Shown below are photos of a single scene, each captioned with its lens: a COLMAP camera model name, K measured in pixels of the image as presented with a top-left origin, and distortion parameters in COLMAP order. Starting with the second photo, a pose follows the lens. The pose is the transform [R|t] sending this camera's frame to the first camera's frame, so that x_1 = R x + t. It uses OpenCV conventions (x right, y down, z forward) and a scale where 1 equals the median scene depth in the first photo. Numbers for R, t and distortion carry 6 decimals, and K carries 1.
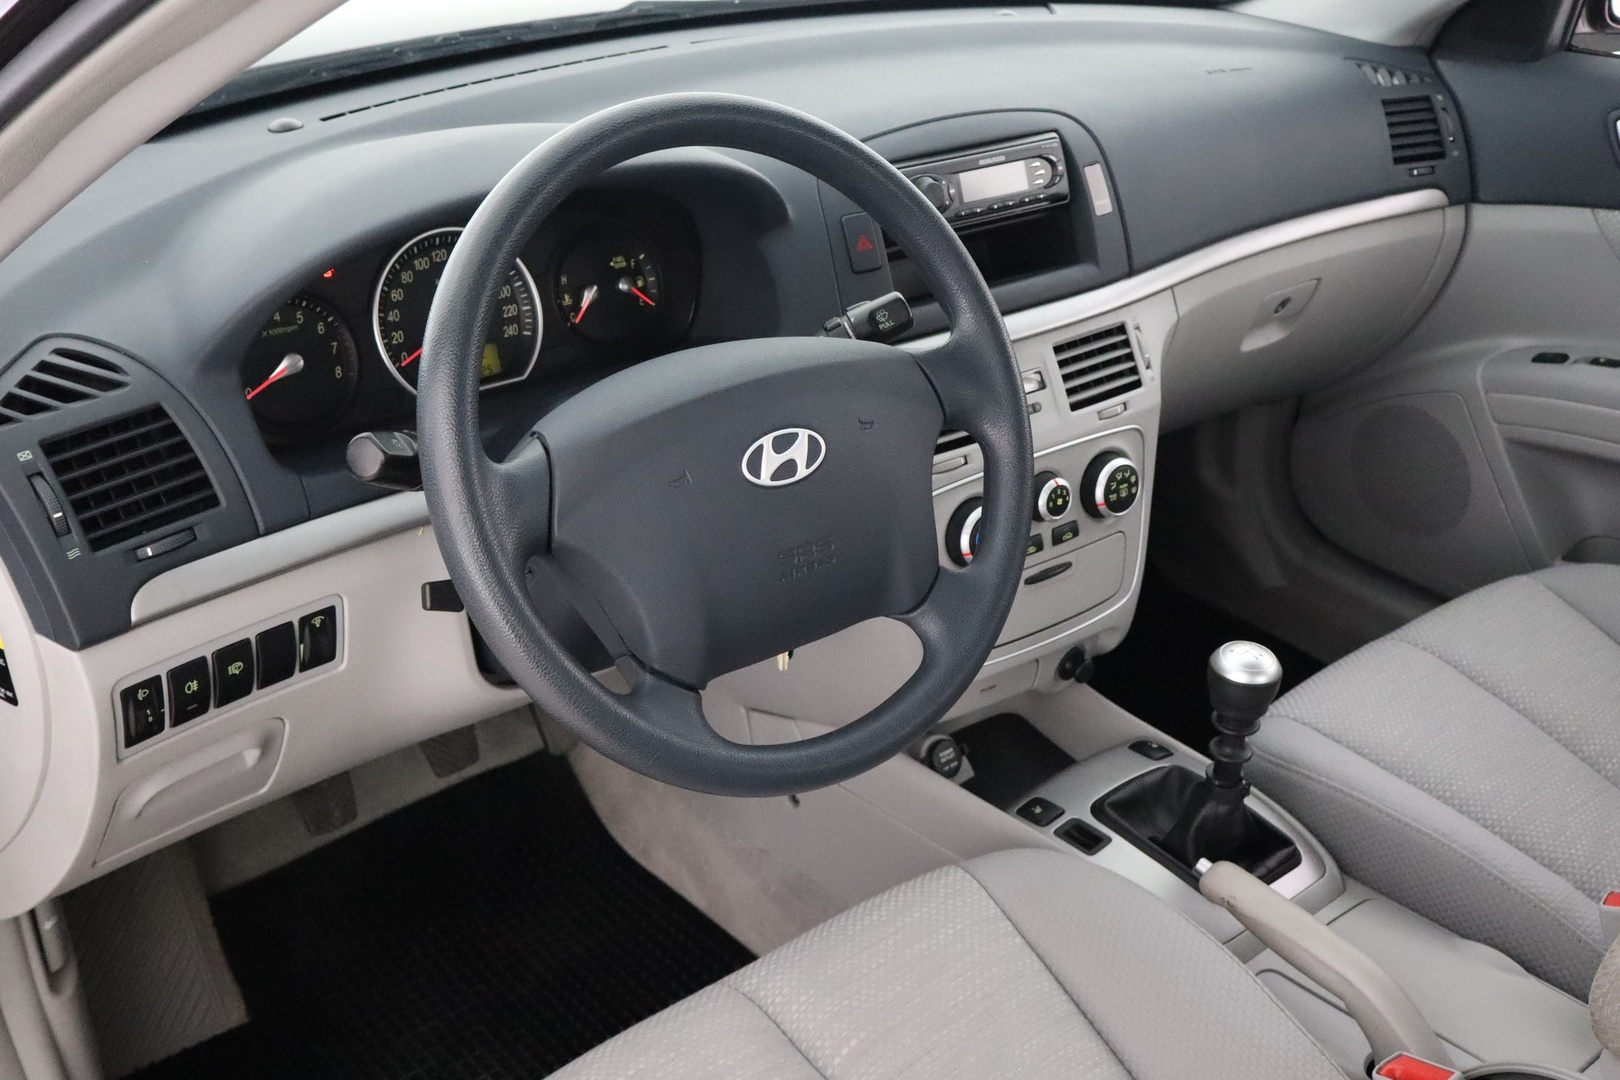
lens RADIAL K [[1681.9, 0, 810.0], [0, 1681.9, 540.0], [0, 0, 1]] dist [0.006719, 0.004236]
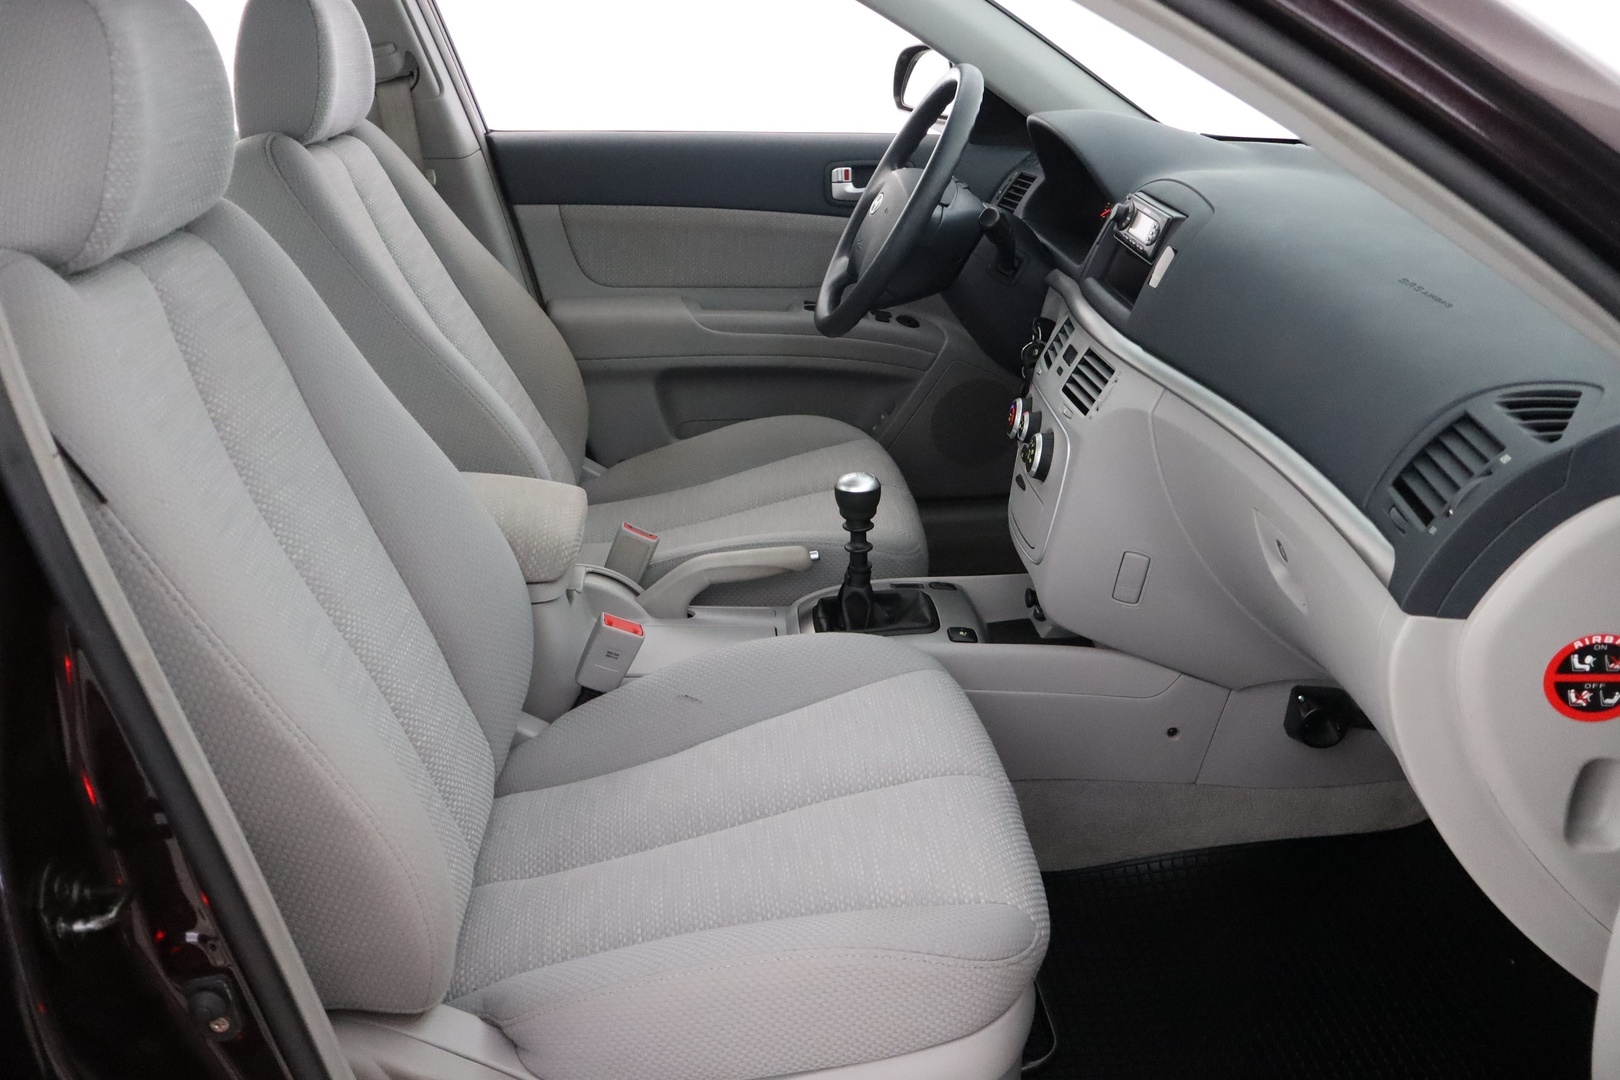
lens RADIAL K [[1343.1, 0, 810.0], [0, 1343.1, 540.0], [0, 0, 1]] dist [-0.016178, -0.001771]
pose [[-0.582673, 0.289692, -0.759322, 1.123399], [-0.391606, 0.718614, 0.574664, -0.528527], [0.712135, 0.632197, -0.305272, 1.247622]]
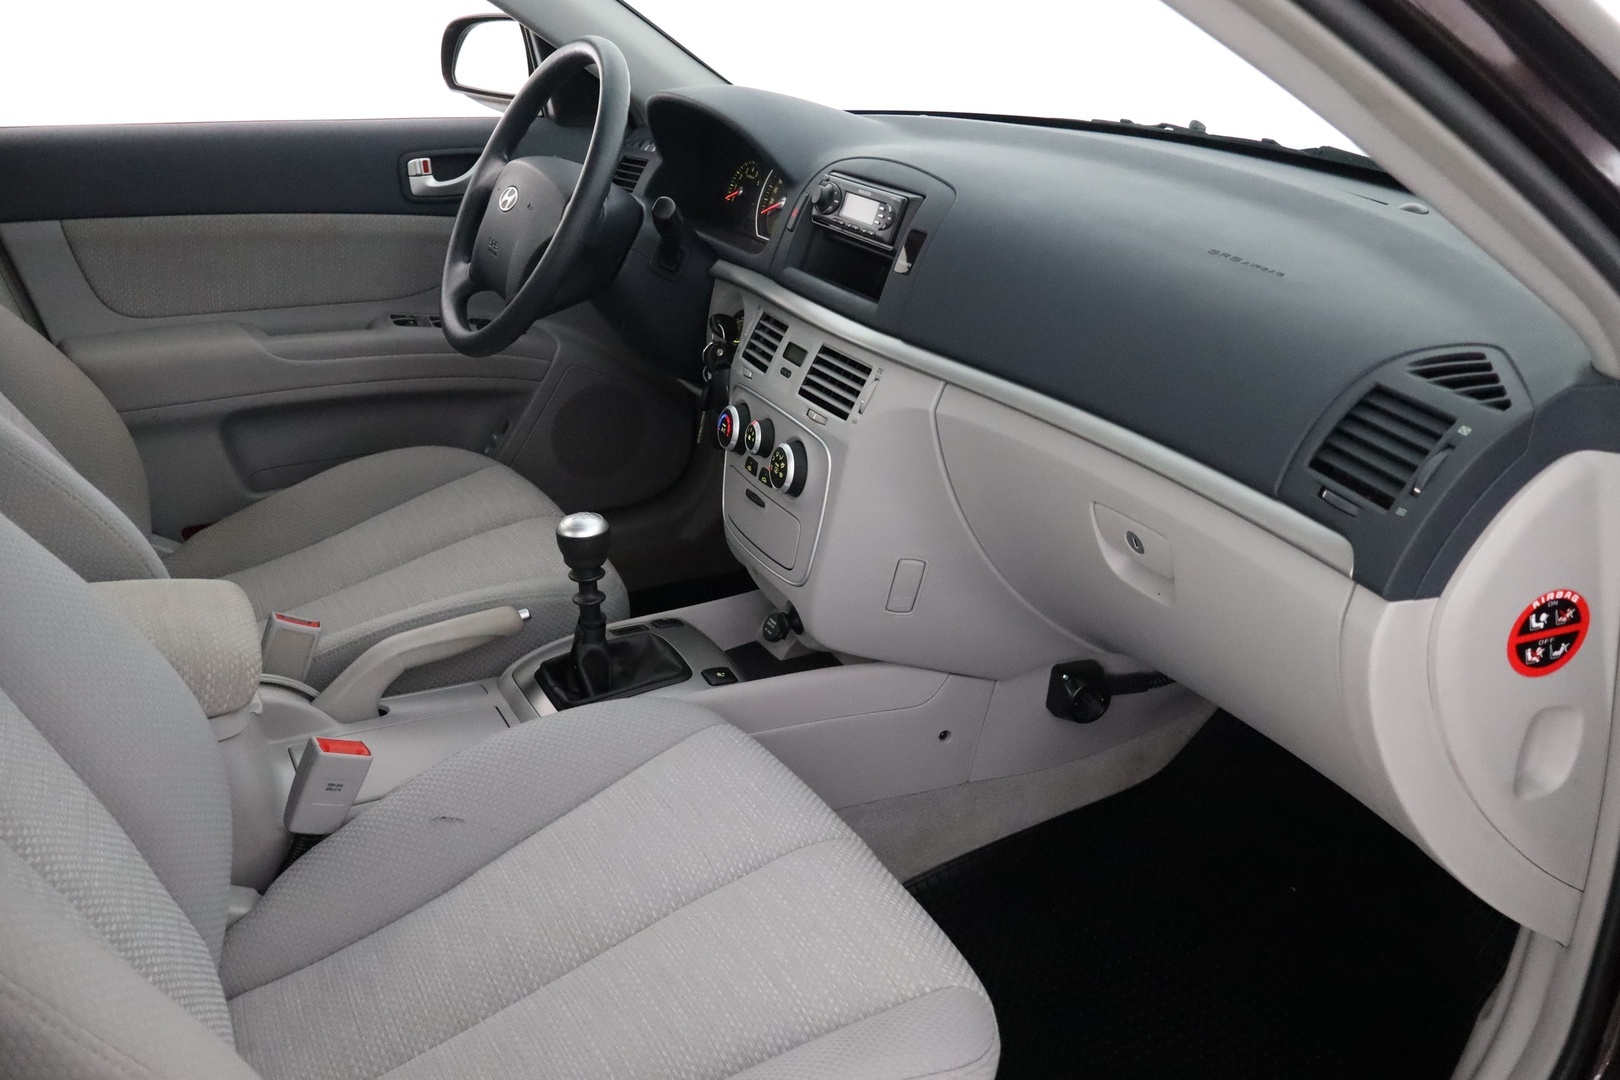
lens RADIAL K [[1348.0, 0, 810.0], [0, 1348.0, 540.0], [0, 0, 1]] dist [-0.005194, -0.006331]
pose [[-0.196412, 0.360291, -0.911928, 1.089554], [-0.475994, 0.778069, 0.409925, -0.400467], [0.857235, 0.514587, 0.018674, 1.030838]]
